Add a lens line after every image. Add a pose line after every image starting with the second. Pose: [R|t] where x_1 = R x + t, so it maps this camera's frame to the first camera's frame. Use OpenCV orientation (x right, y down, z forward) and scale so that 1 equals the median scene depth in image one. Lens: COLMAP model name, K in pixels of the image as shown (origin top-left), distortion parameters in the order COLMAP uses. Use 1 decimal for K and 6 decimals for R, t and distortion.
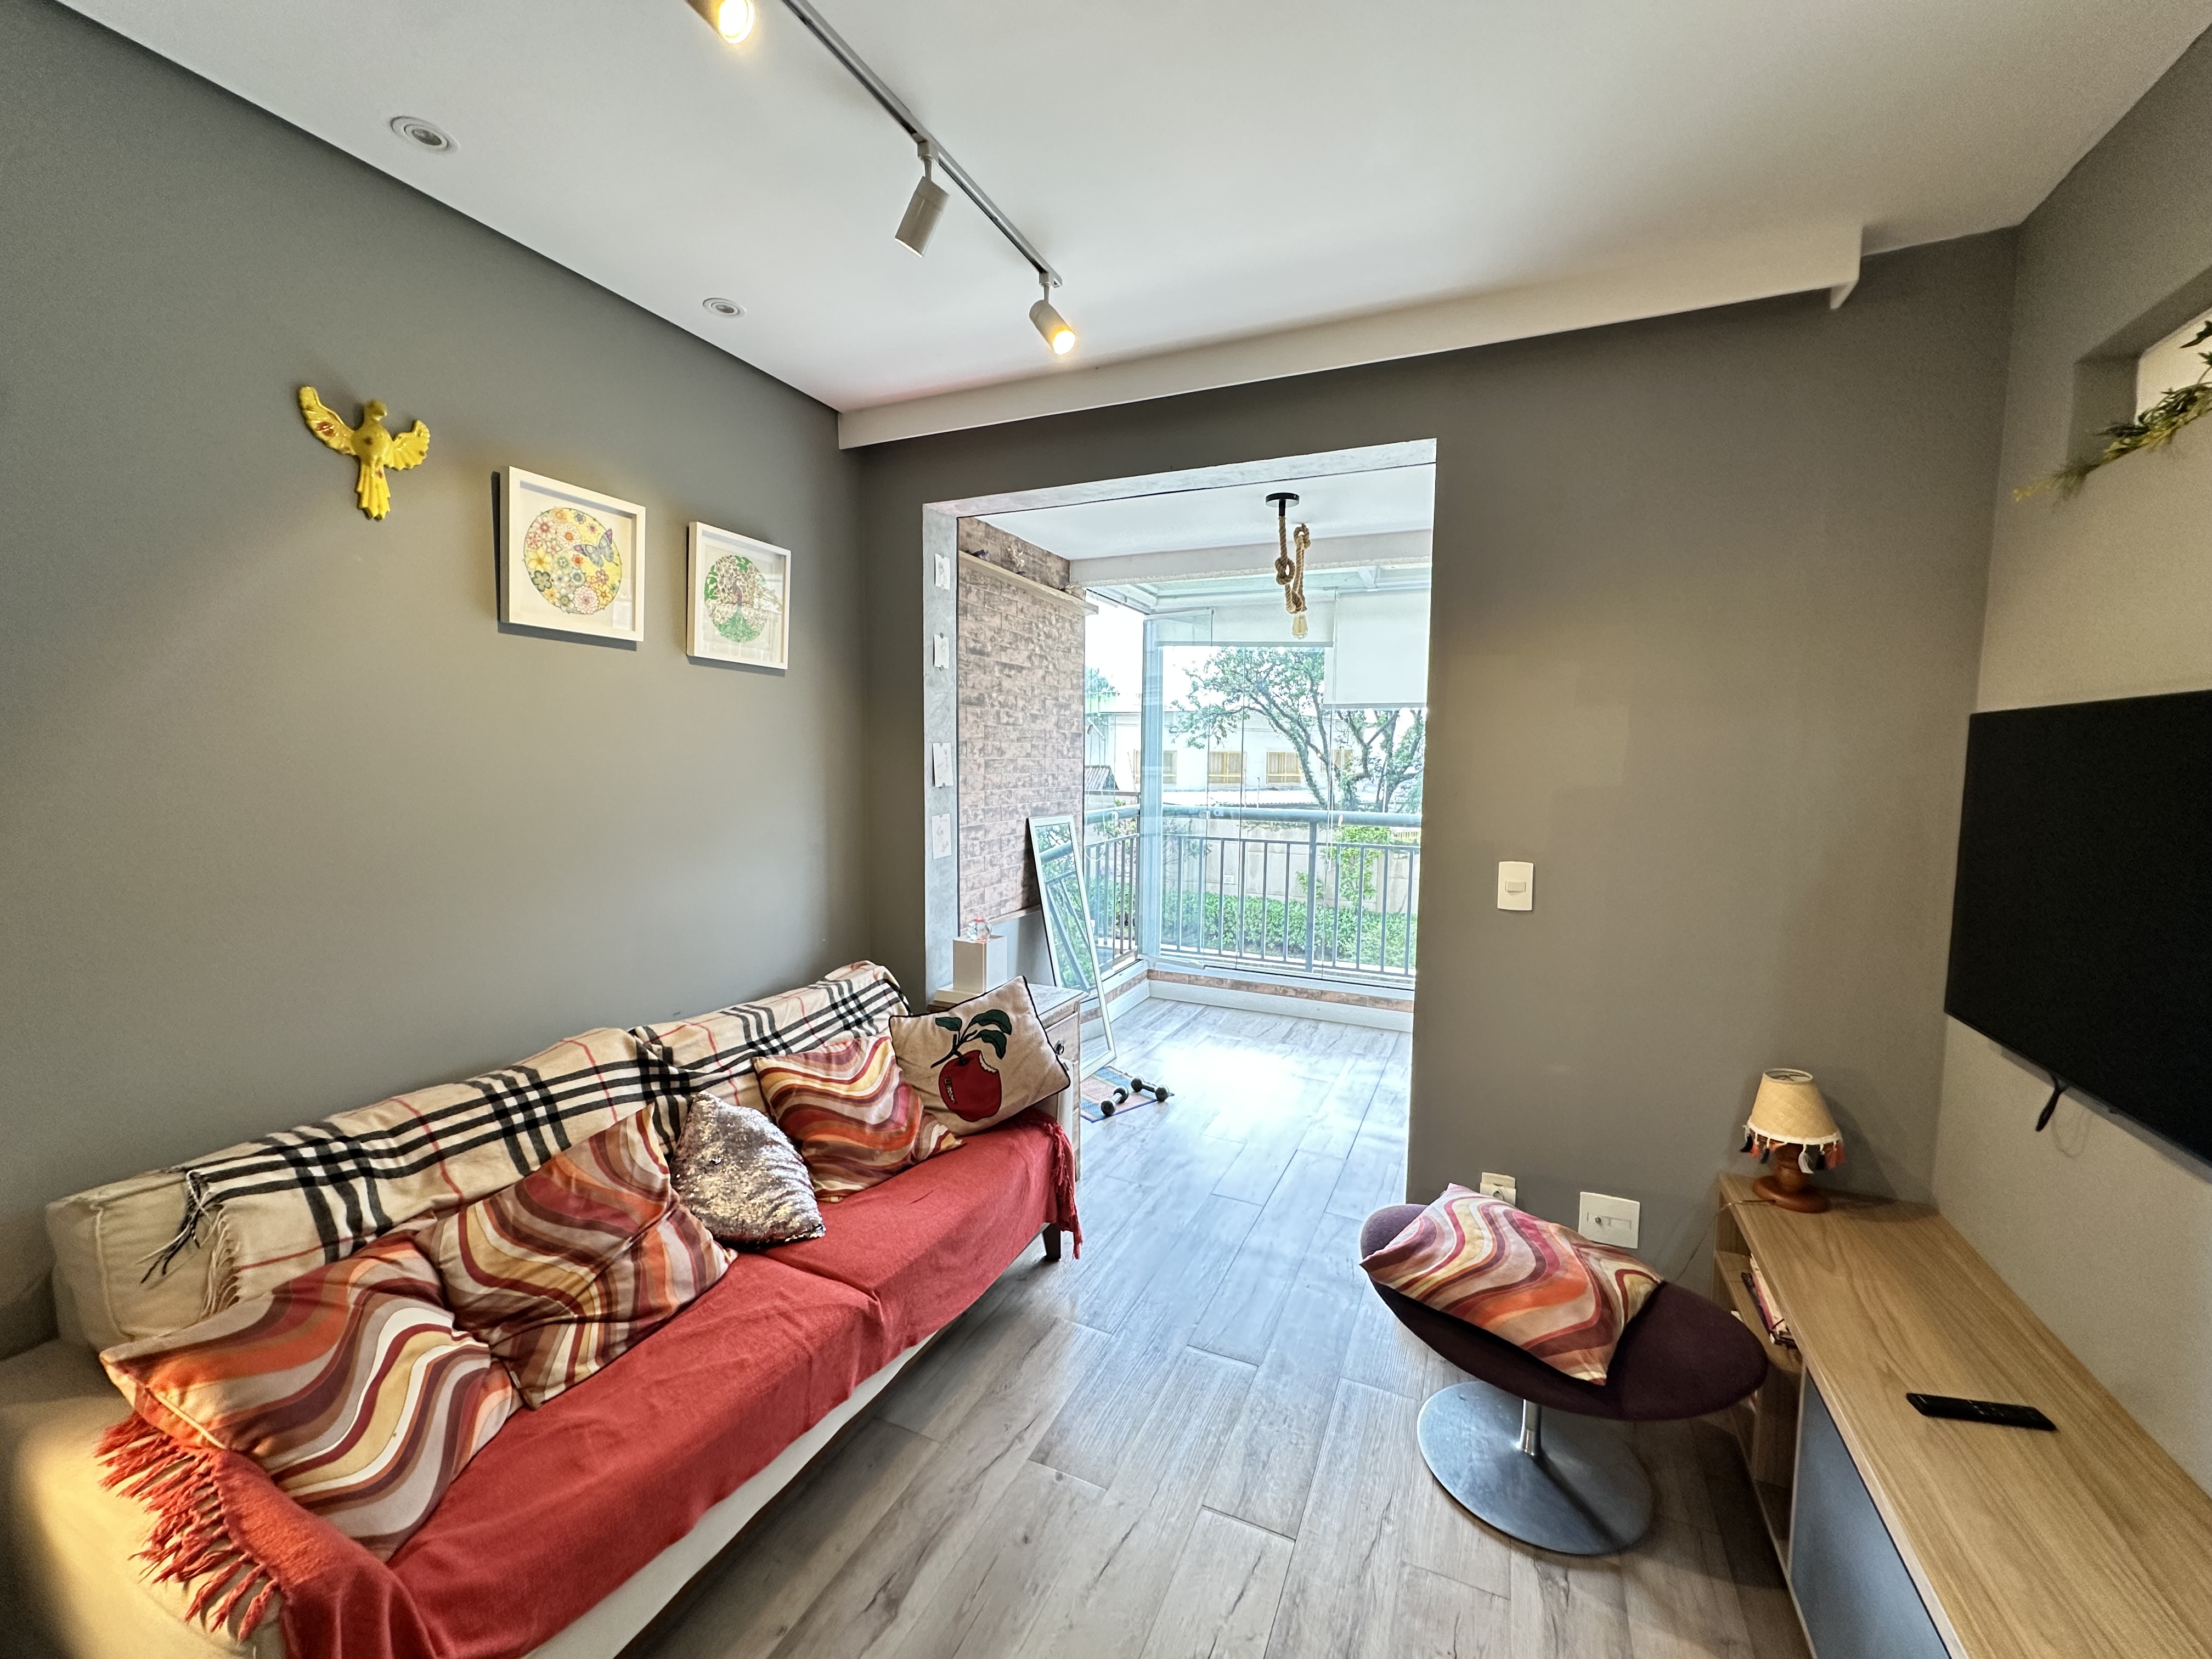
lens RADIAL K [[878.1, 0, 1108.7], [0, 878.1, 829.6], [0, 0, 1]] dist [-0.004014, 0.000885]
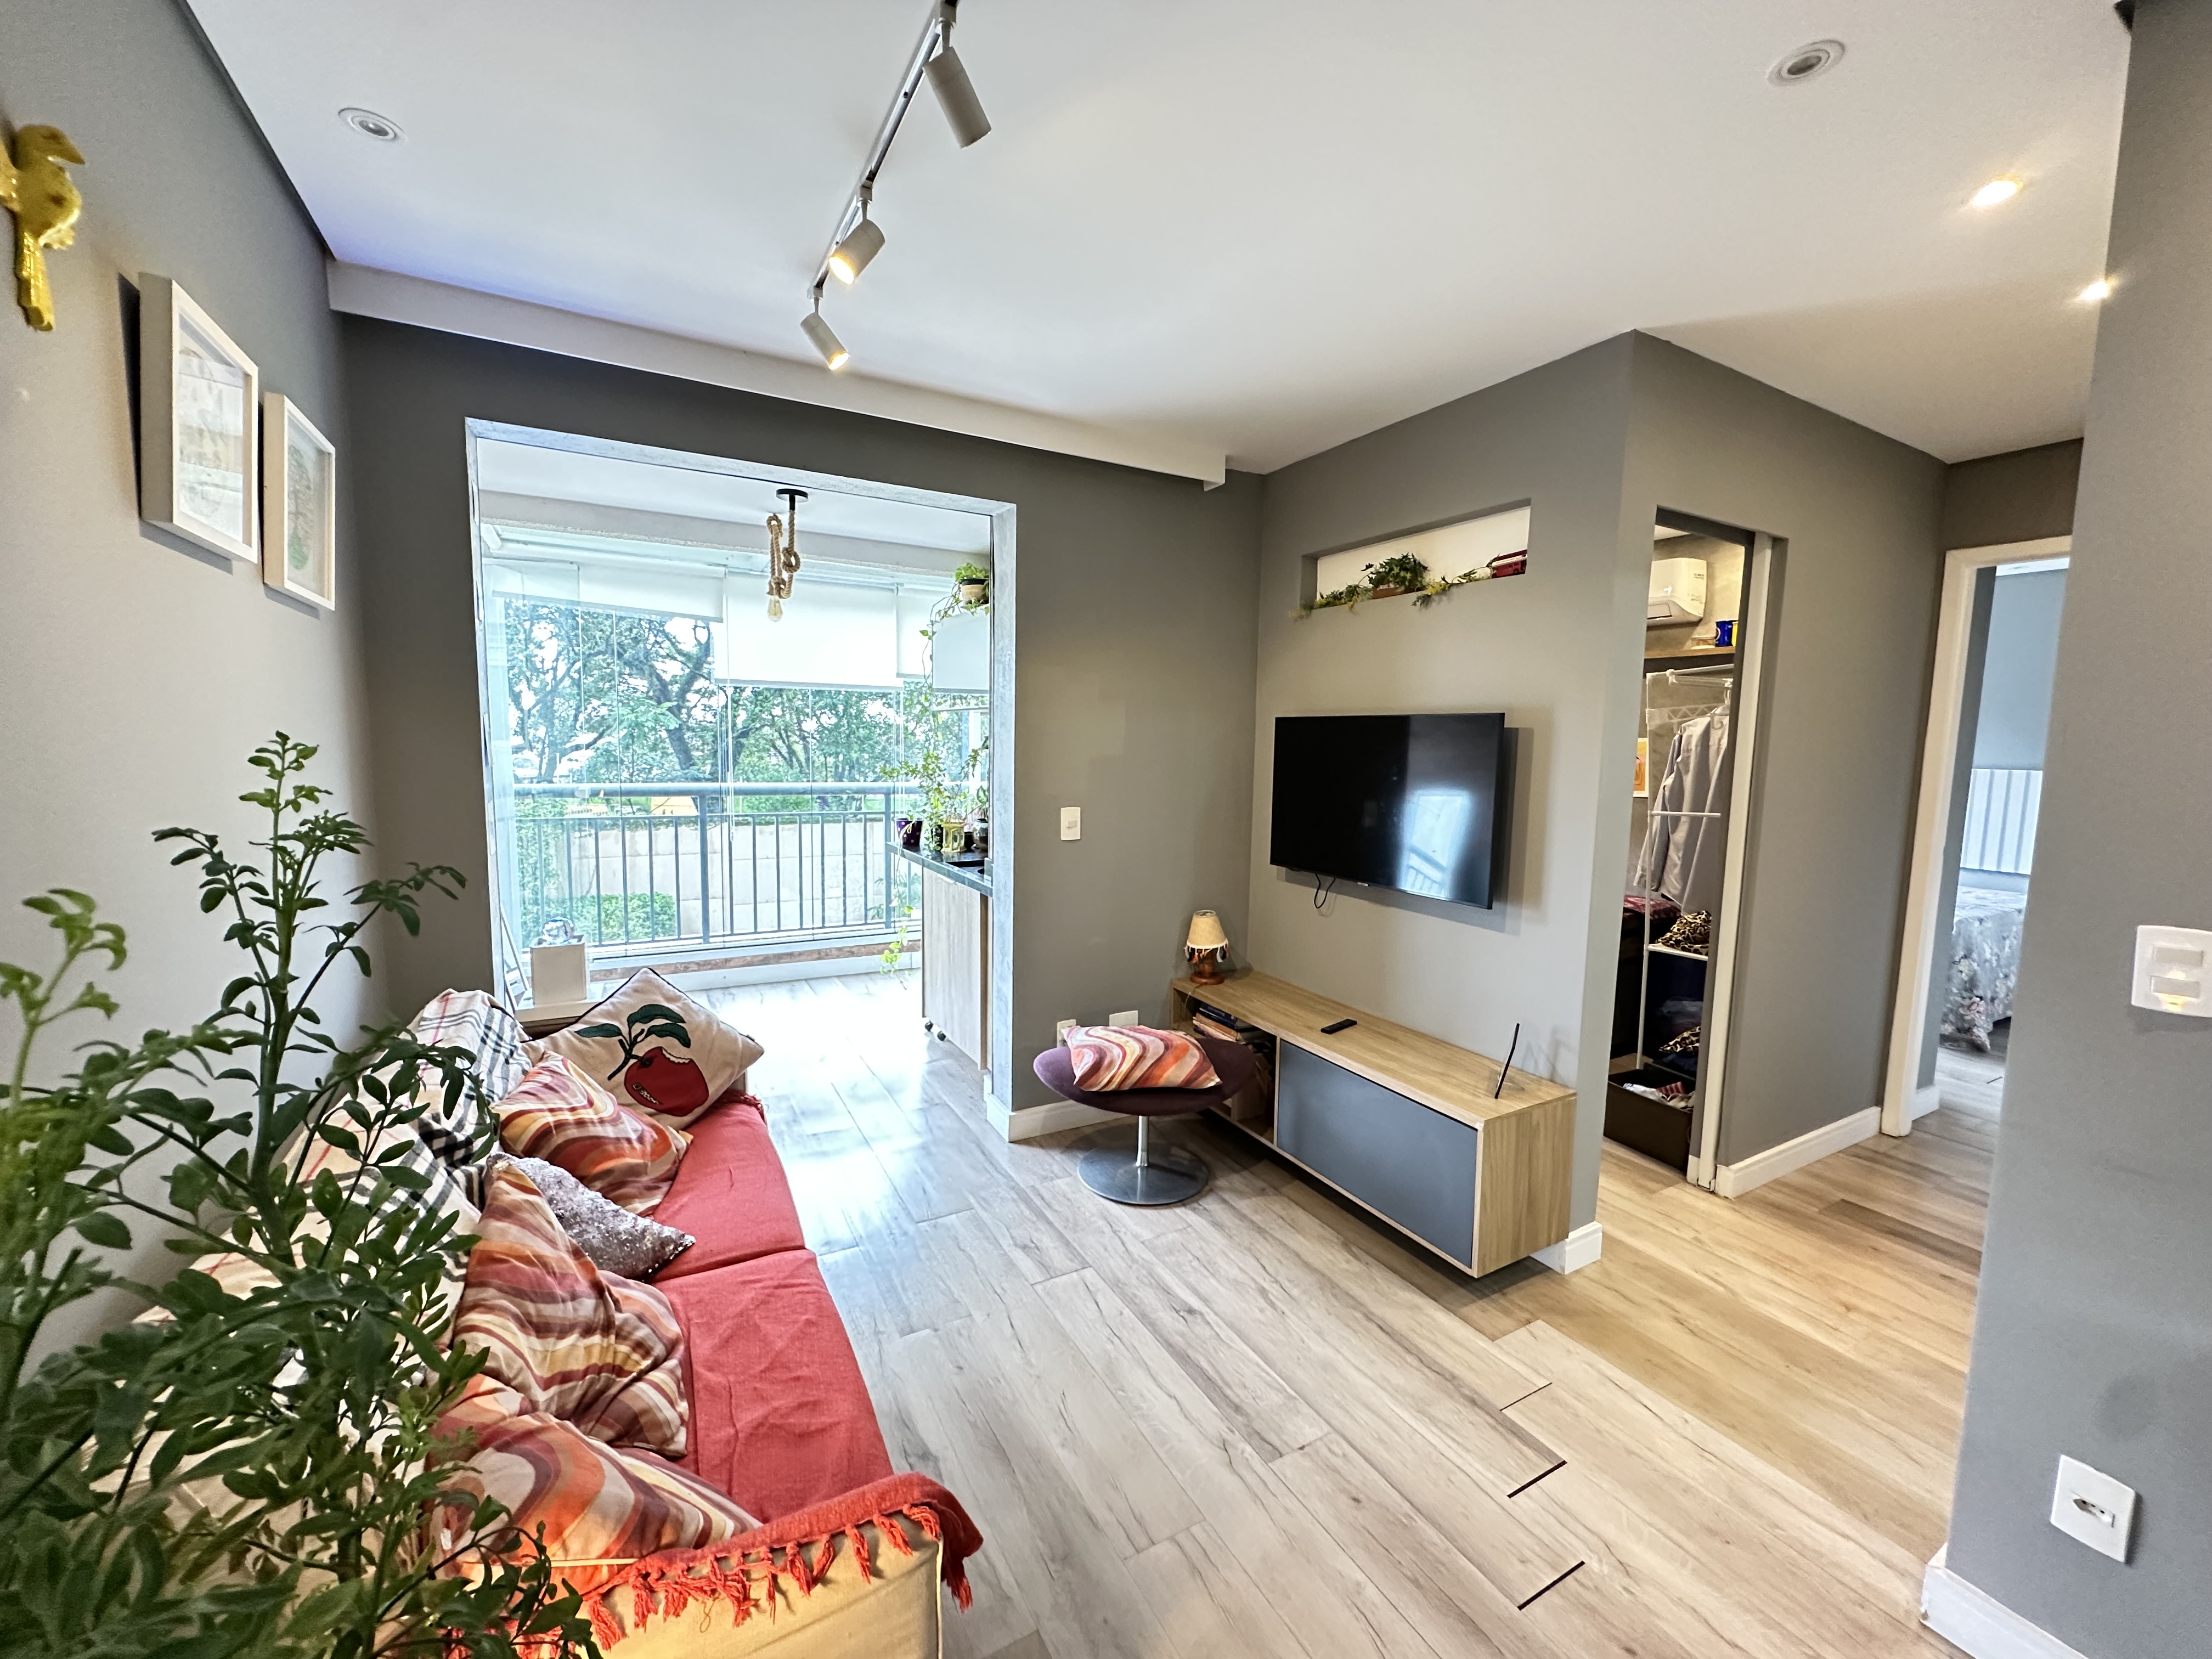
lens RADIAL K [[878.1, 0, 1107.2], [0, 878.1, 828.9], [0, 0, 1]] dist [-0.004014, 0.000885]
pose [[0.597499, -0.081225, 0.797746, -0.671026], [0.054630, 0.996668, 0.060562, -0.012773], [-0.800007, 0.007395, 0.599945, 0.059581]]
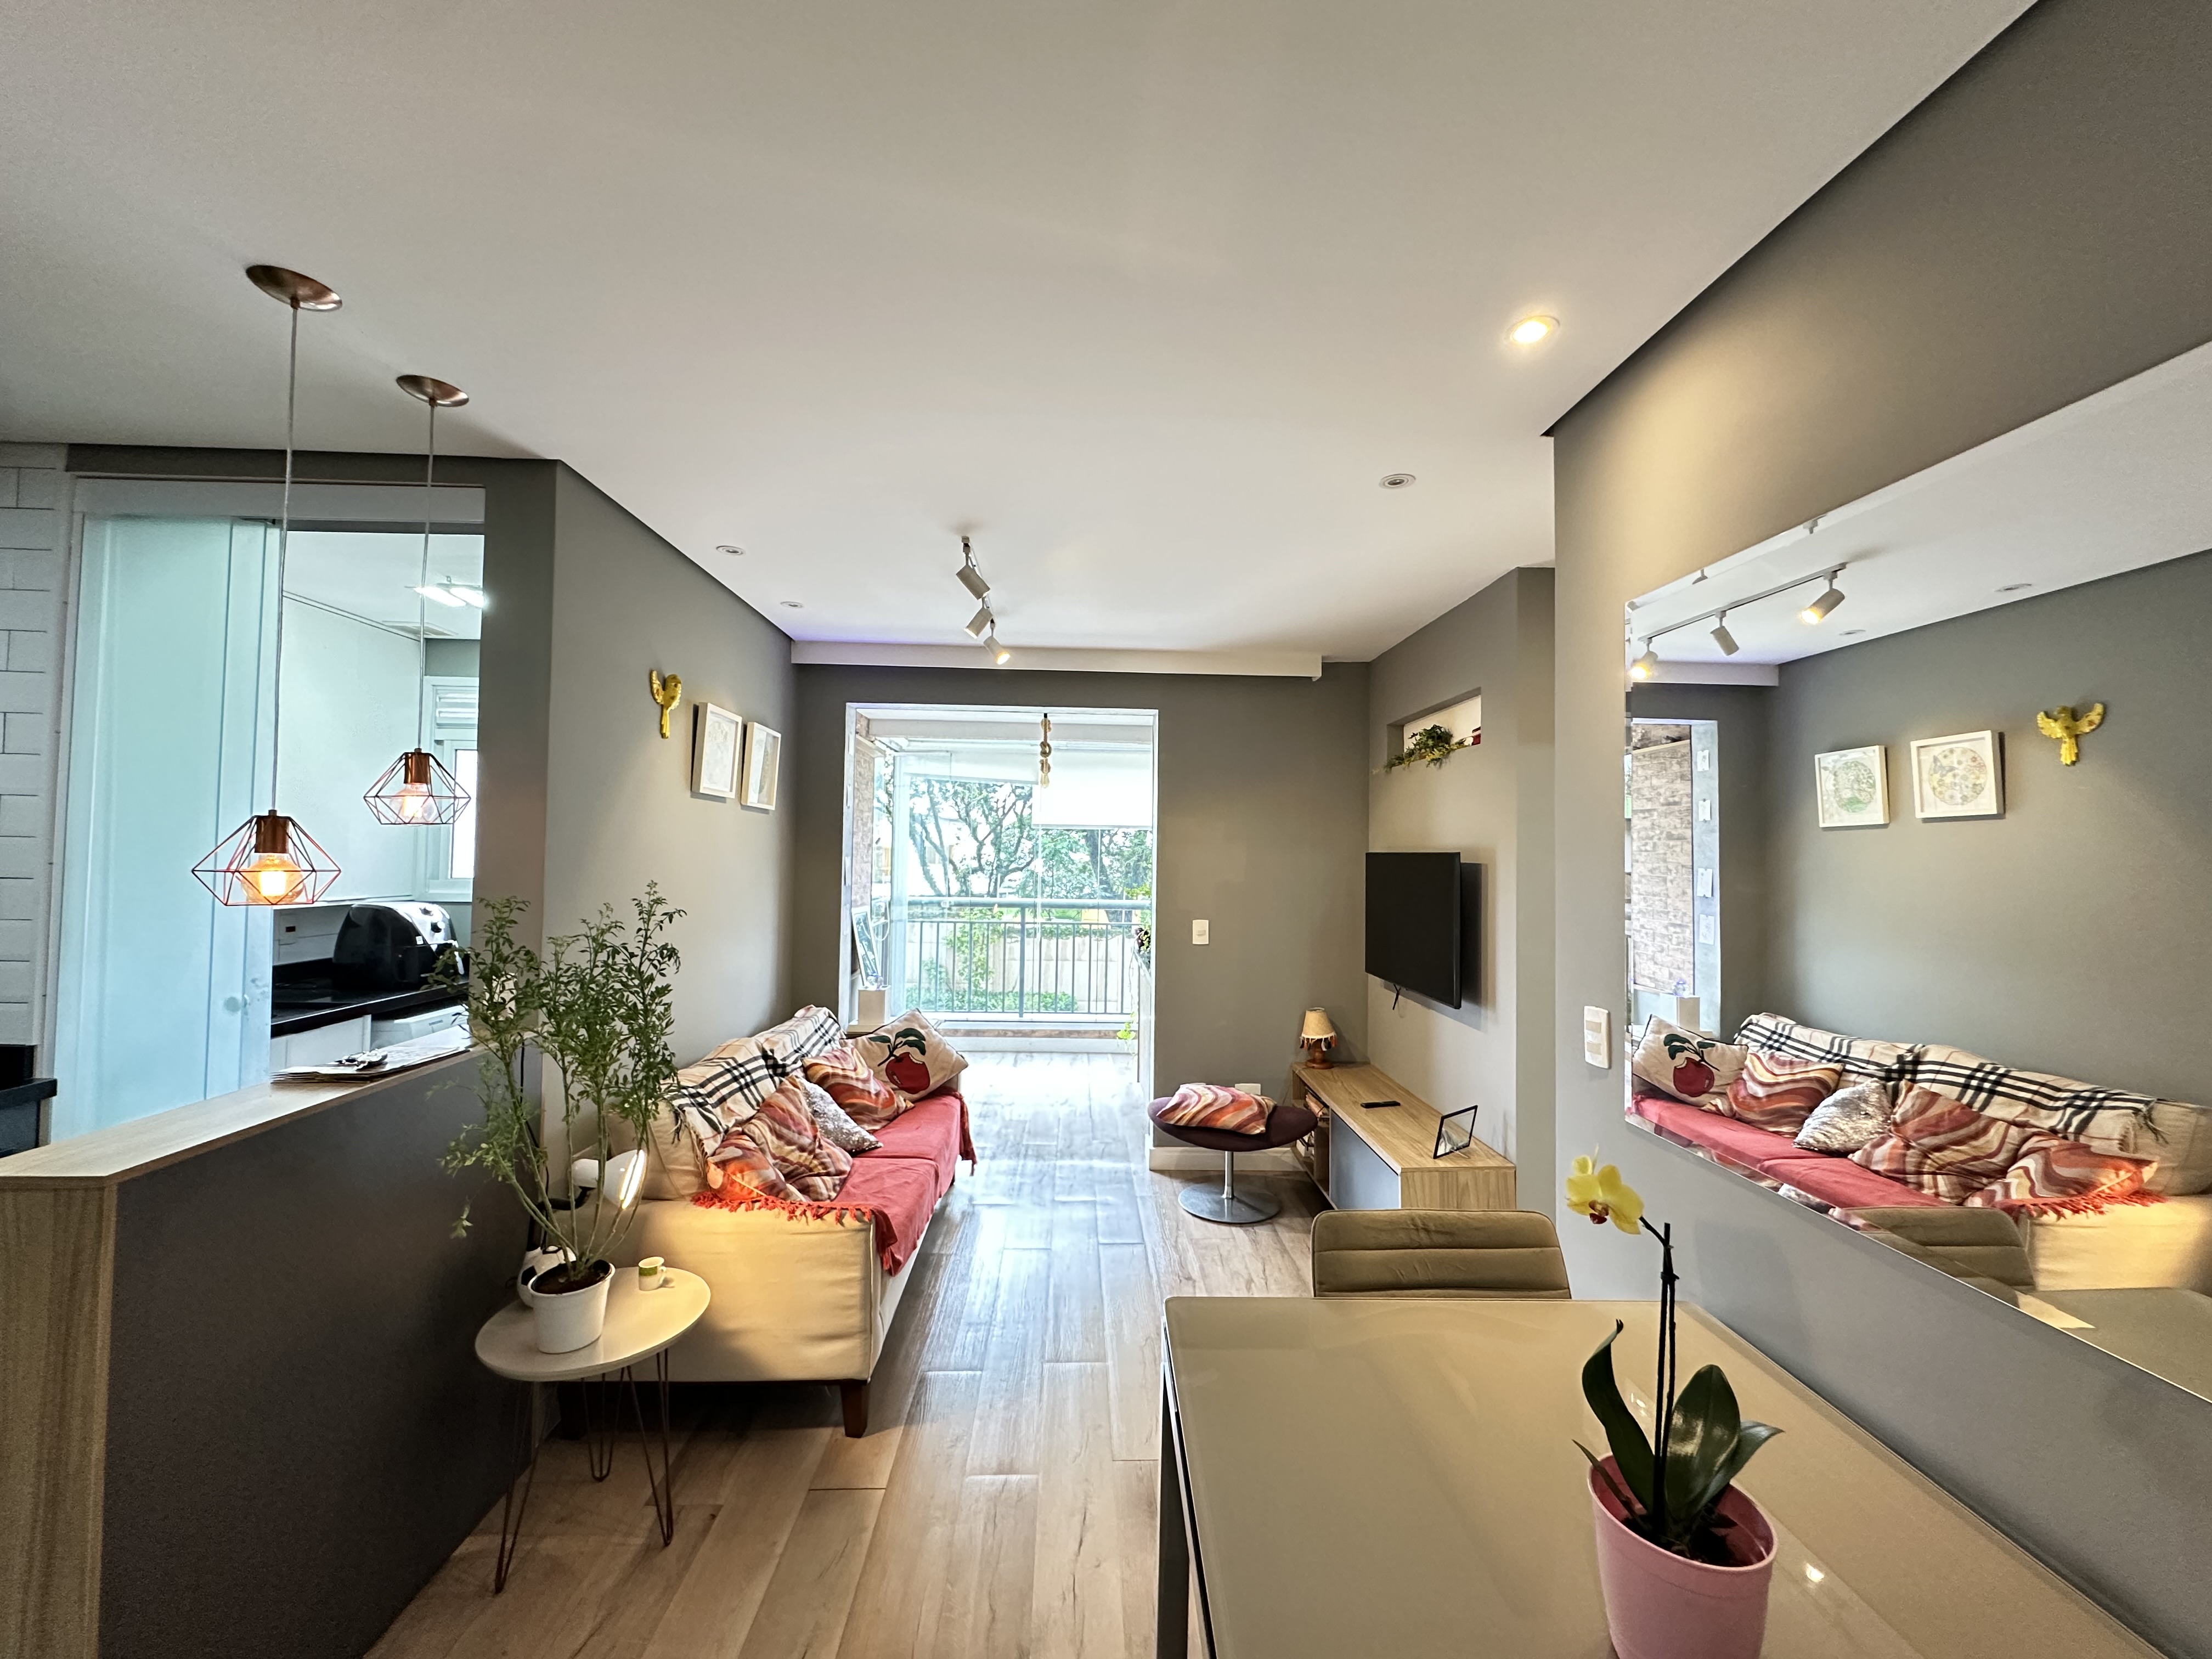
lens RADIAL K [[878.1, 0, 1107.0], [0, 878.1, 830.7], [0, 0, 1]] dist [-0.004014, 0.000885]
pose [[0.894631, 0.014039, 0.446584, -0.613968], [0.032272, 0.994865, -0.095926, 0.019035], [-0.445638, 0.100230, 0.889585, -0.696267]]
